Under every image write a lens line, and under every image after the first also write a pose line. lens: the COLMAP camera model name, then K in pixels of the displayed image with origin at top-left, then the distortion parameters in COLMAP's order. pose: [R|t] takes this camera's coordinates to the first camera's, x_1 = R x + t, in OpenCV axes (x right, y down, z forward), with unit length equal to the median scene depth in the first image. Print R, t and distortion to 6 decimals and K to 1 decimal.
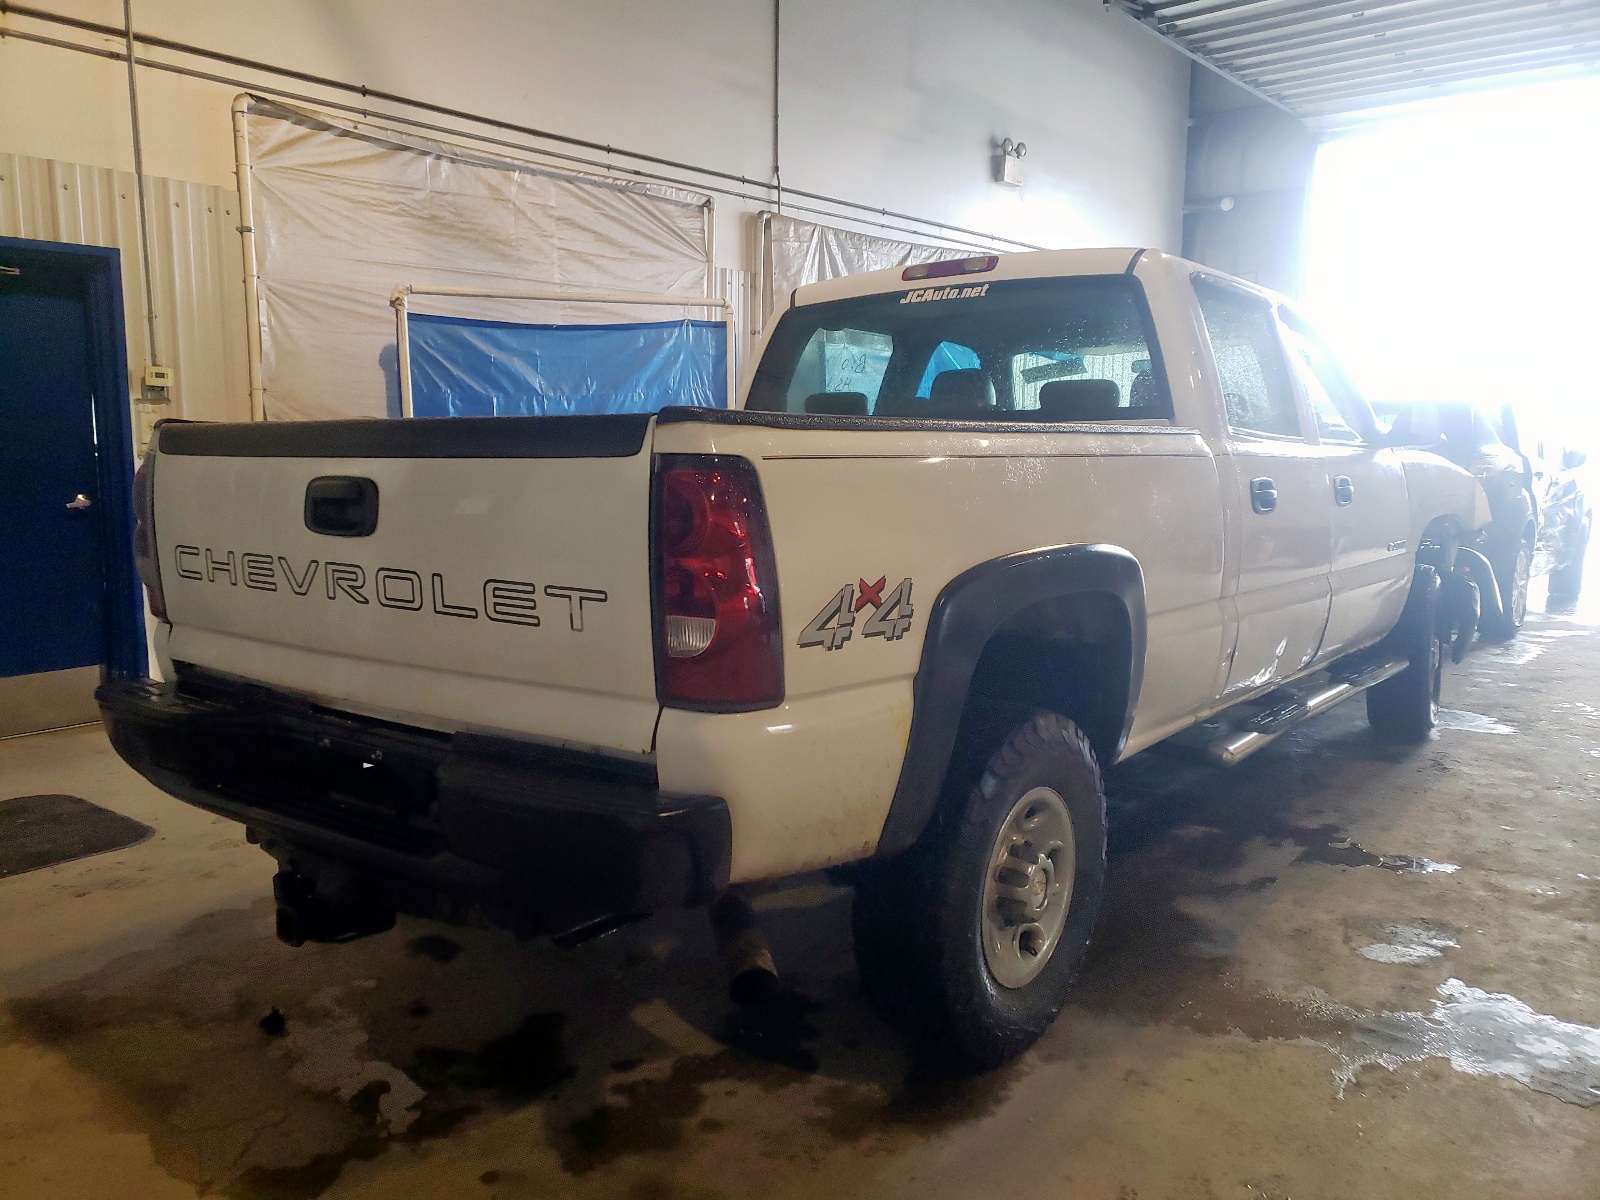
lens RADIAL K [[1231.6, 0, 756.8], [0, 1231.6, 600.4], [0, 0, 1]] dist [0.102623, -0.108304]
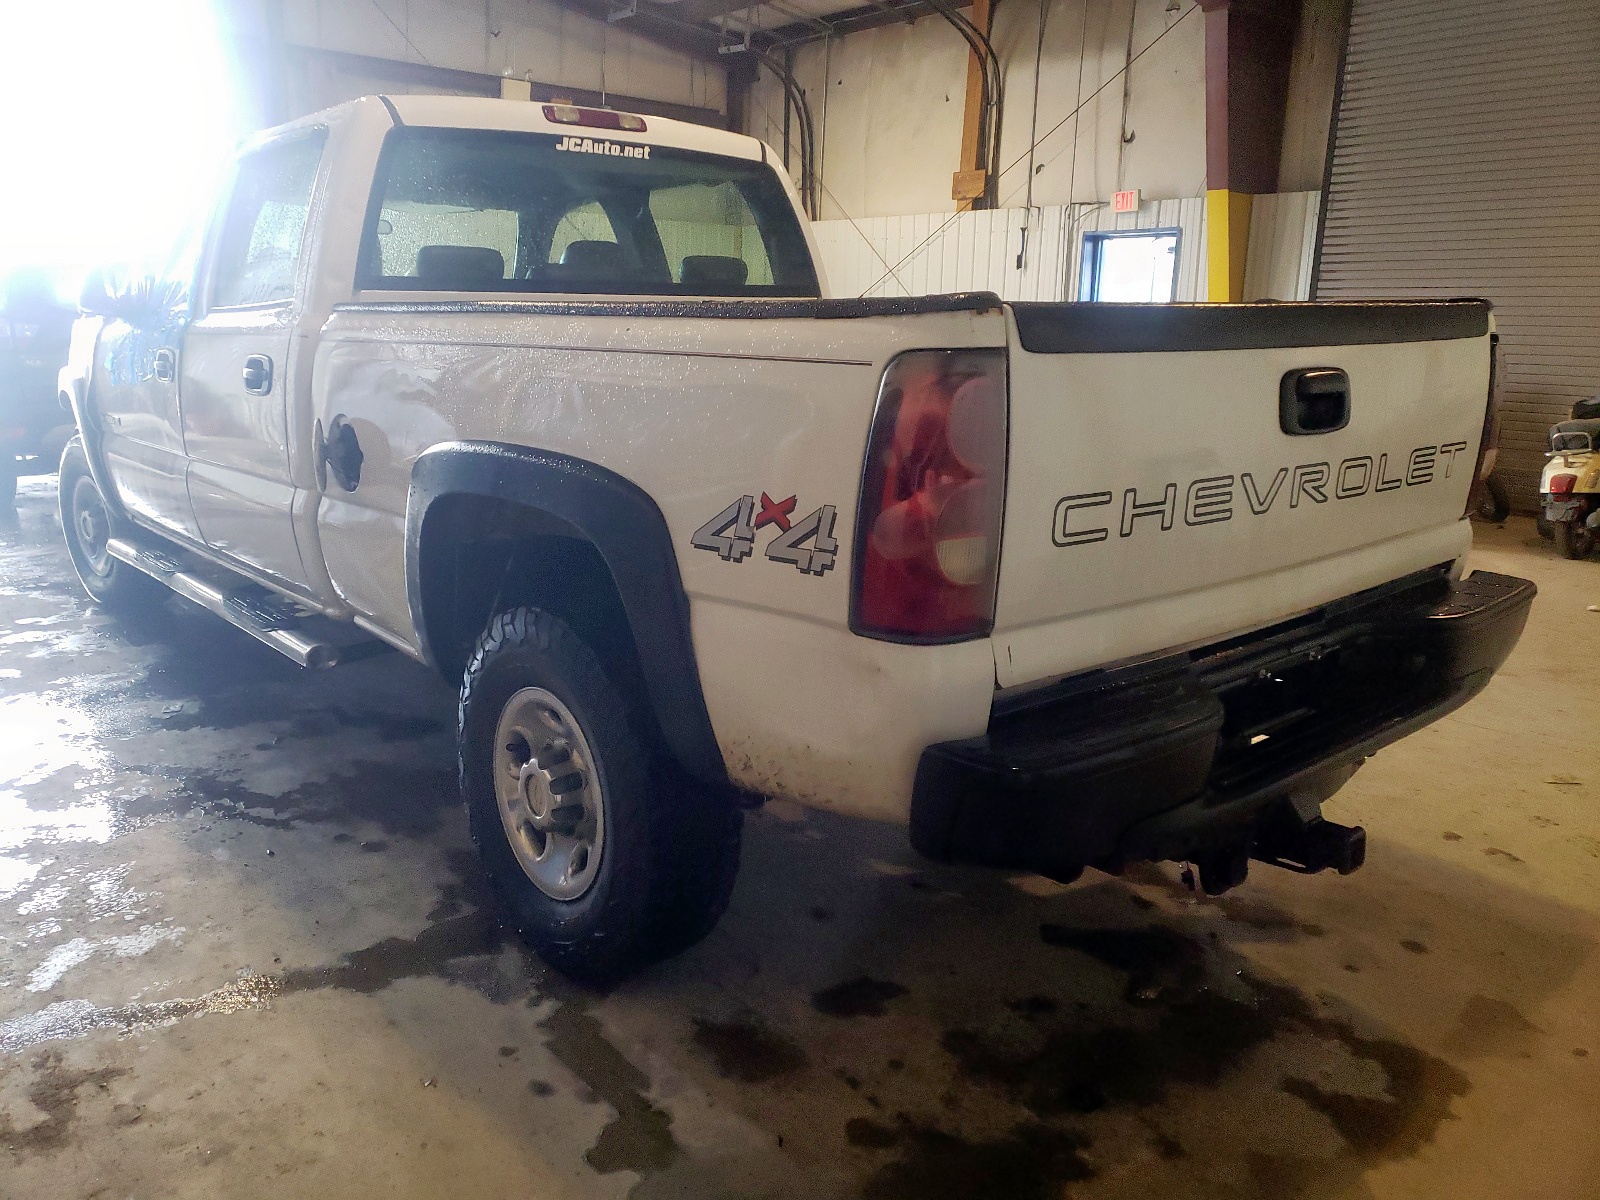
lens RADIAL K [[1244.5, 0, 756.2], [0, 1244.5, 573.0], [0, 0, 1]] dist [0.038284, 0.000629]
pose [[0.196284, -0.203302, 0.959240, -1.225184], [0.112008, 0.976515, 0.184044, -0.155503], [-0.974129, 0.071318, 0.214446, 1.132247]]
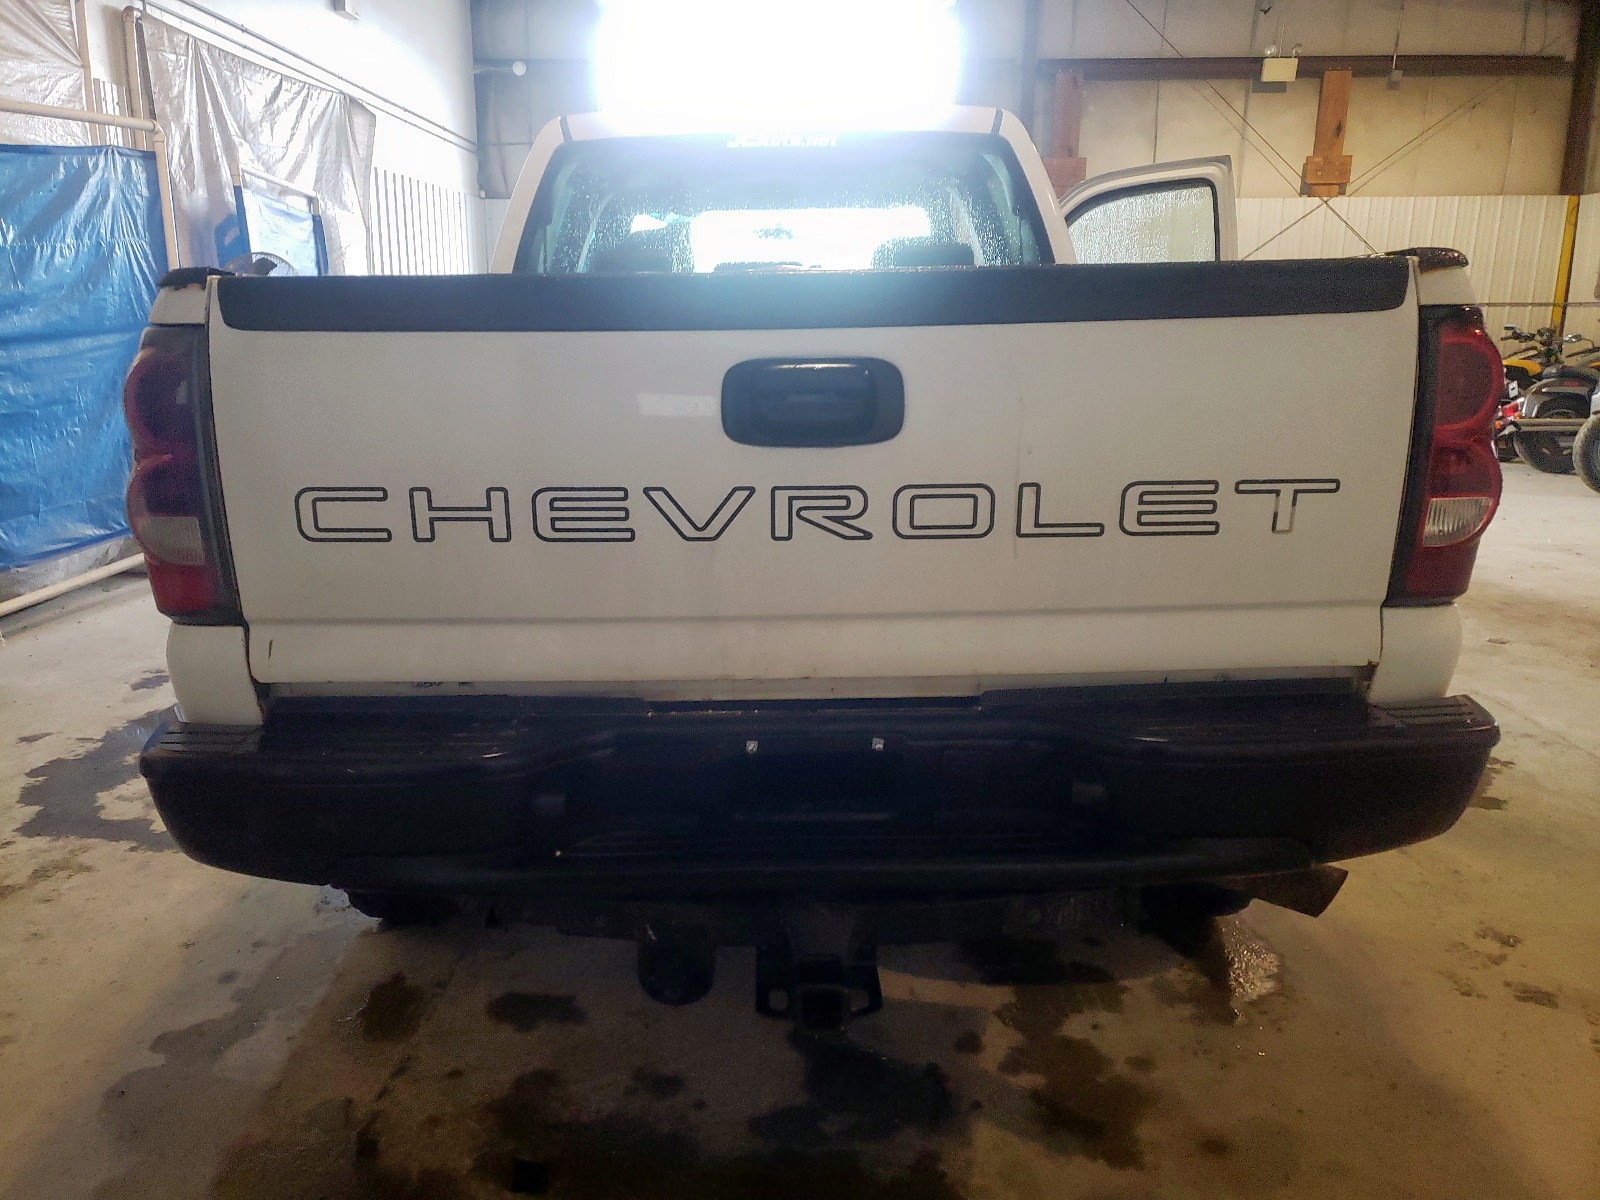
lens RADIAL K [[1231.6, 0, 756.8], [0, 1231.6, 600.4], [0, 0, 1]] dist [0.102623, -0.108304]
pose [[0.779574, -0.147494, 0.608695, -0.735507], [0.088979, 0.988099, 0.125470, -0.051968], [-0.619957, -0.043652, 0.783420, 0.455378]]
